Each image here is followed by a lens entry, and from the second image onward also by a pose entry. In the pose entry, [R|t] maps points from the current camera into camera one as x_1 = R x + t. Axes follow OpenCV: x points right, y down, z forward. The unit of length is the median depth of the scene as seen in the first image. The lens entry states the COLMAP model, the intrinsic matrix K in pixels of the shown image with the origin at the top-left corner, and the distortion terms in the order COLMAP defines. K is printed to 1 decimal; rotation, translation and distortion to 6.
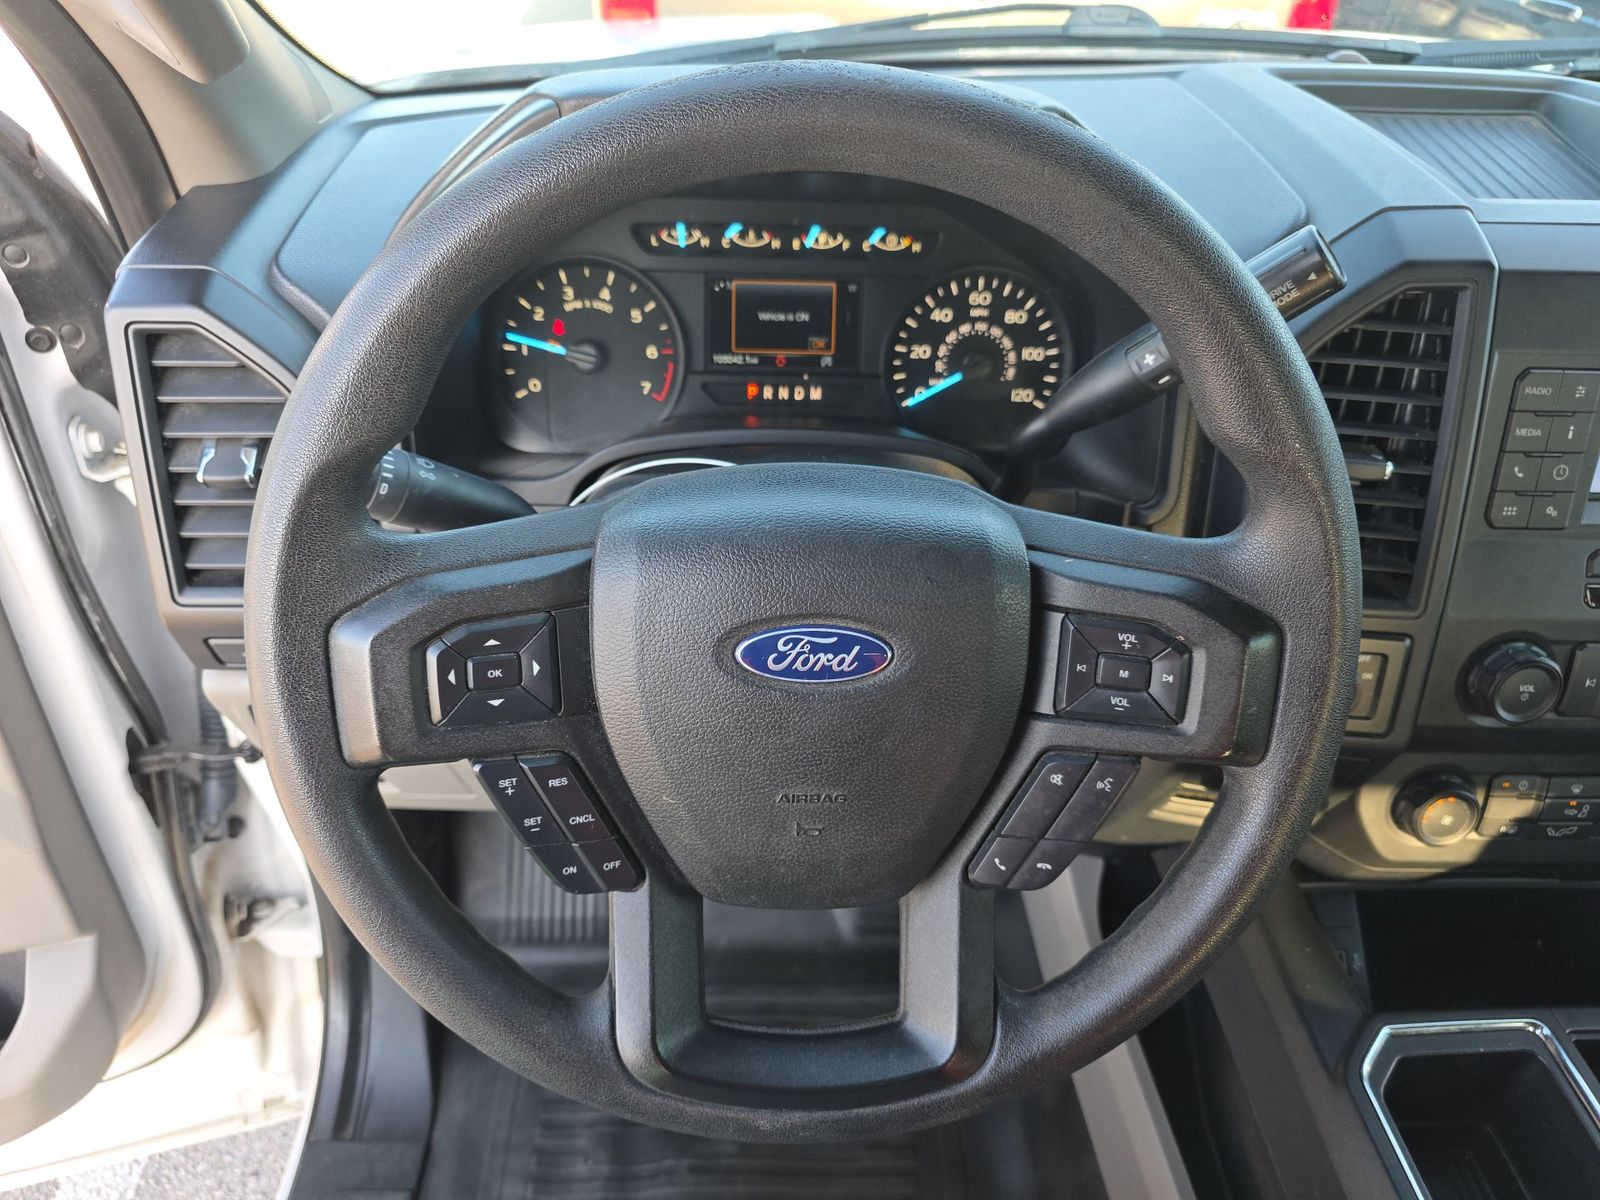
lens RADIAL K [[1089.7, 0, 794.6], [0, 1089.7, 606.6], [0, 0, 1]] dist [0.055197, -0.073422]
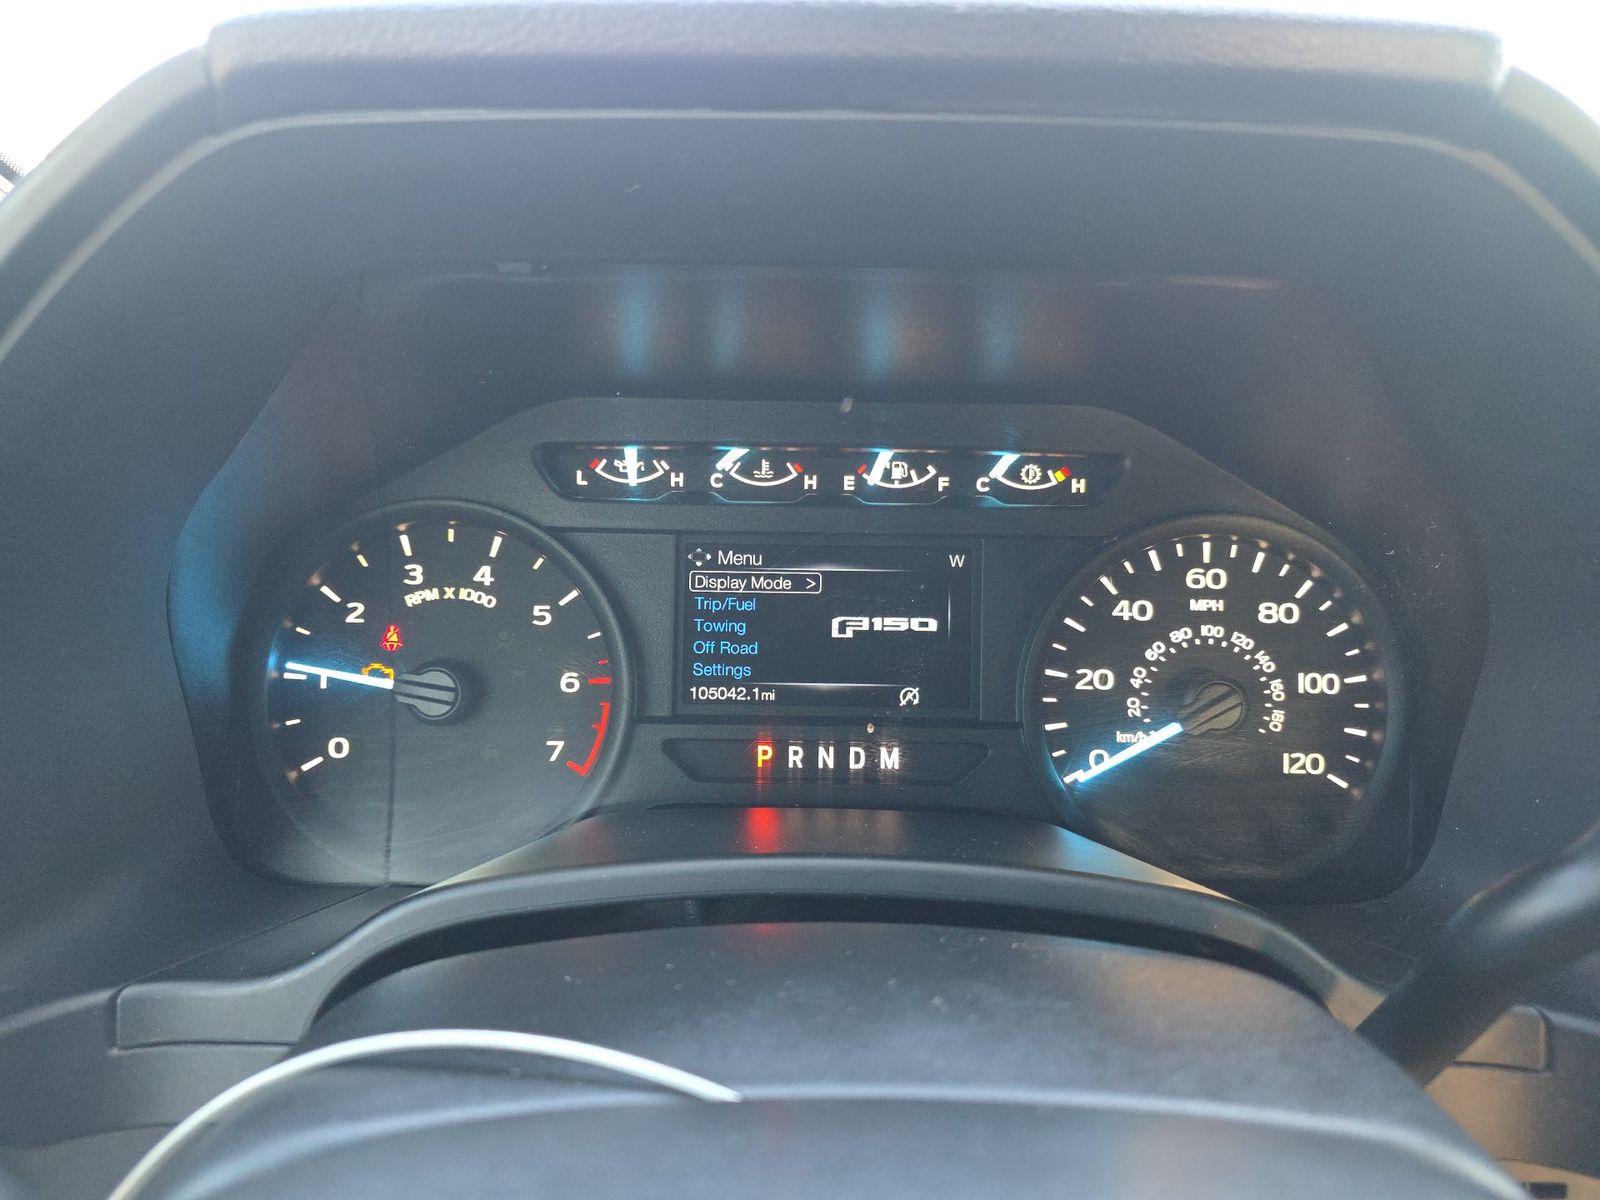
lens RADIAL K [[1089.7, 0, 794.6], [0, 1089.7, 606.6], [0, 0, 1]] dist [0.055197, -0.073422]
pose [[0.999062, -0.007390, -0.042676, -0.002610], [-0.005342, 0.956782, -0.290756, -0.117548], [0.042981, 0.290711, 0.955845, 0.502275]]
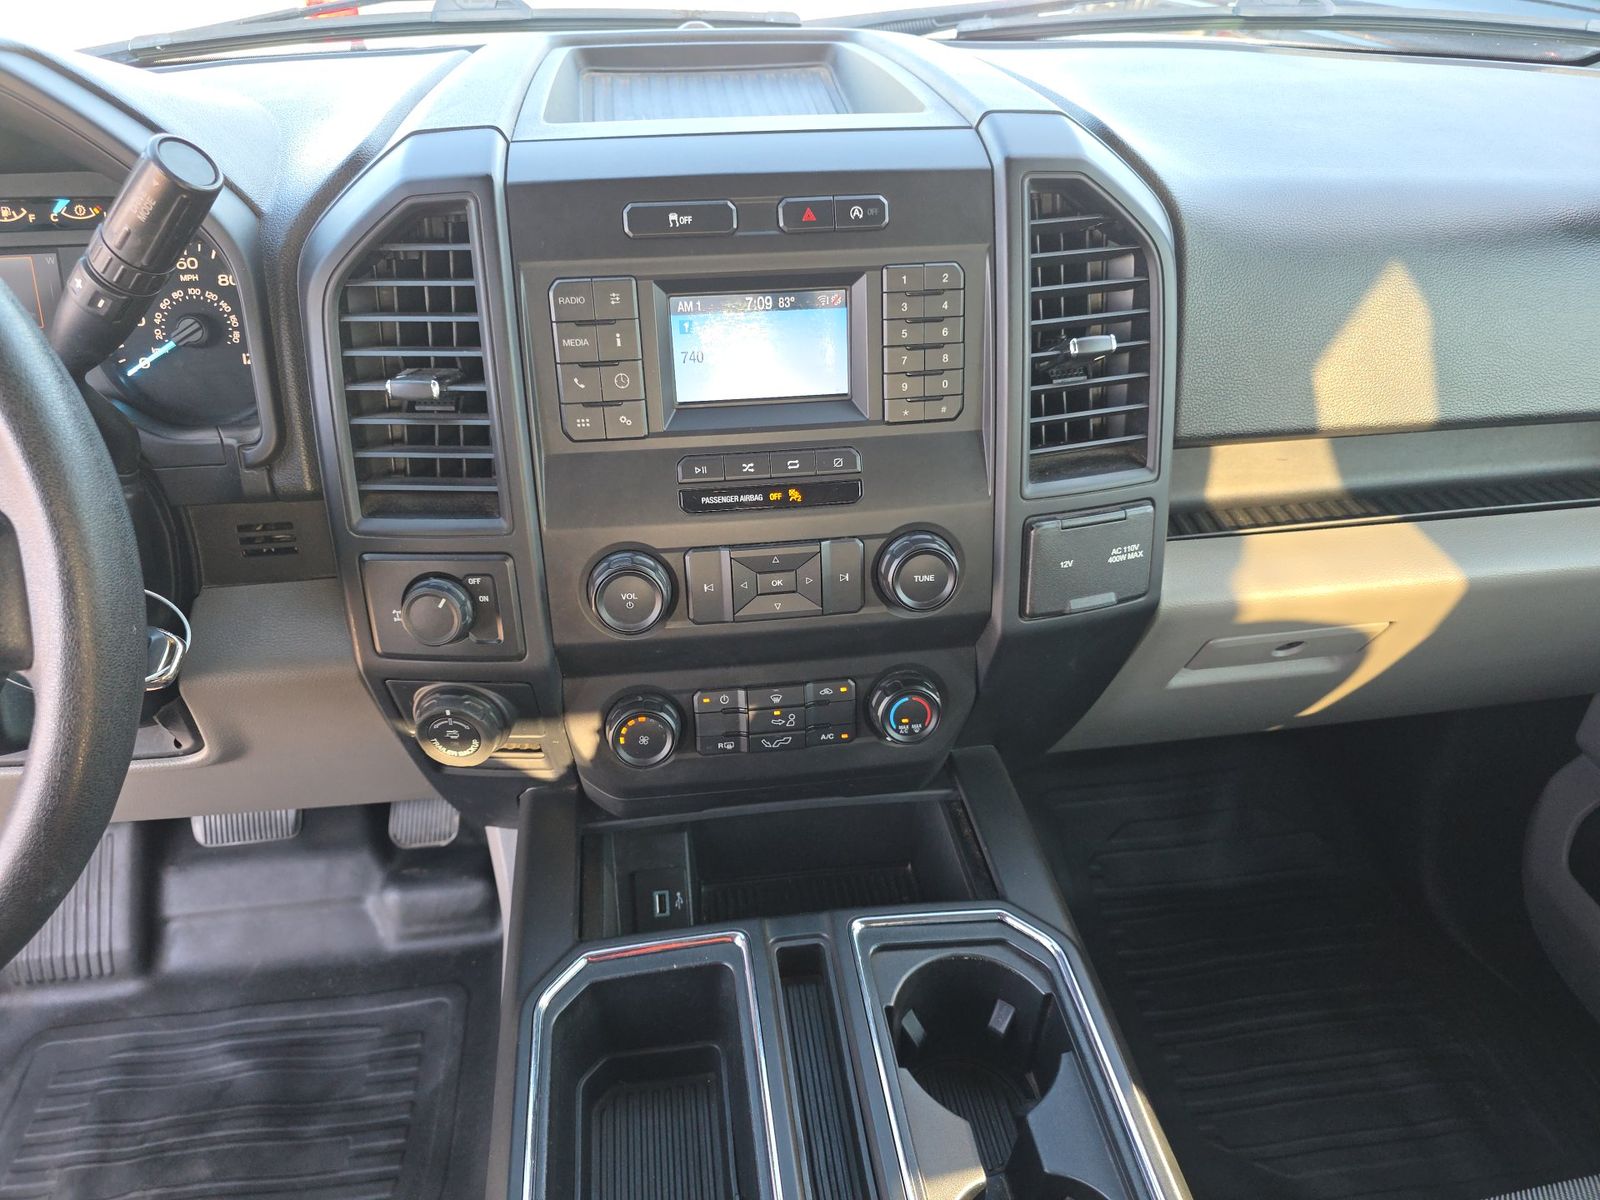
lens RADIAL K [[1080.9, 0, 800.0], [0, 1080.9, 600.0], [0, 0, 1]] dist [0.024655, -0.029175]
pose [[0.994423, -0.083272, 0.064720, 0.633615], [0.085950, 0.995506, -0.039747, 0.109402], [-0.061120, 0.045088, 0.997112, -0.001816]]
